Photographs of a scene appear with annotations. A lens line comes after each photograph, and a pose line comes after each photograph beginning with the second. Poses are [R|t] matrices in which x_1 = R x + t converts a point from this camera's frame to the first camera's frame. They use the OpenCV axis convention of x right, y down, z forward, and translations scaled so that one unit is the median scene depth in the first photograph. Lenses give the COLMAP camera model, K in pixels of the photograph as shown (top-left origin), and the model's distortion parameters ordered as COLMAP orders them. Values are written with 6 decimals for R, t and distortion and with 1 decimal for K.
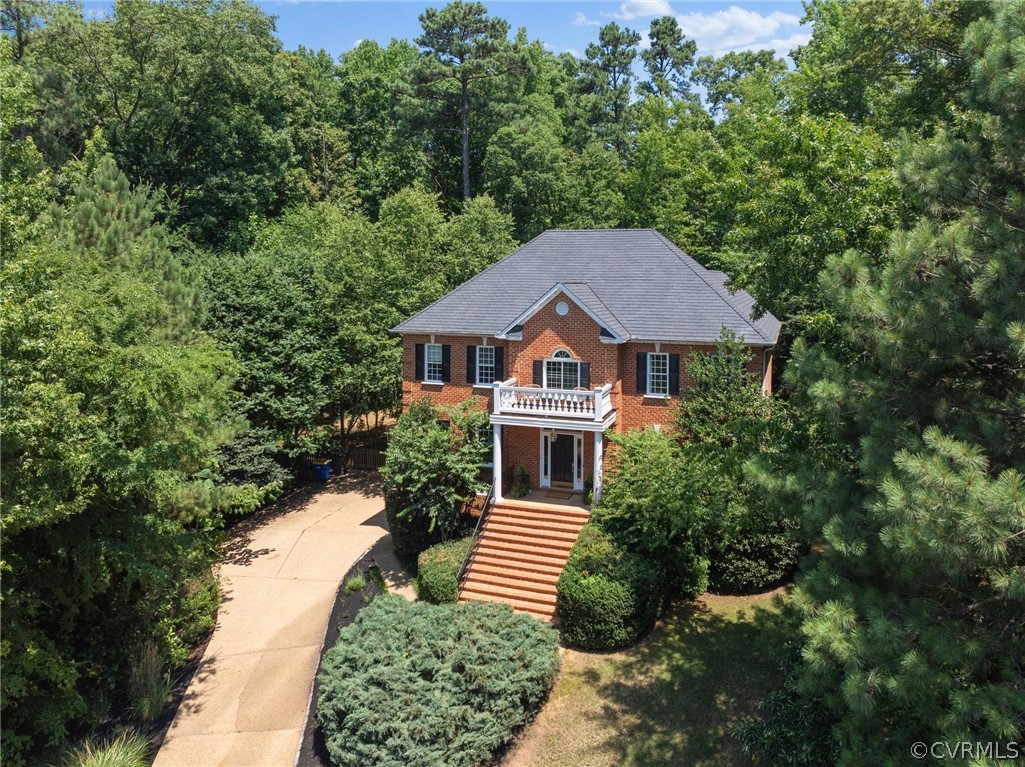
lens RADIAL K [[711.8, 0, 512.5], [0, 711.8, 383.5], [0, 0, 1]] dist [-0.013218, -0.001717]
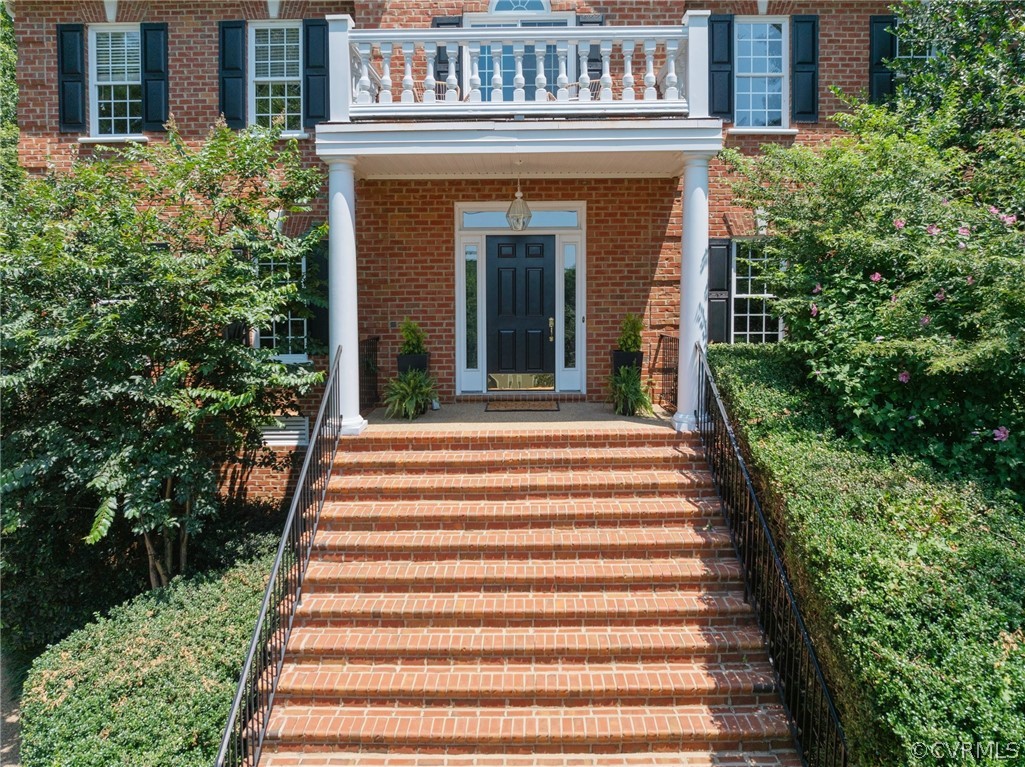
lens RADIAL K [[650.3, 0, 512.5], [0, 650.3, 383.5], [0, 0, 1]] dist [-0.017535, -0.000287]
pose [[0.928385, -0.033975, 0.370063, -0.057716], [0.050912, 0.998051, -0.036095, 0.159873], [-0.368115, 0.052351, 0.928305, 0.717881]]
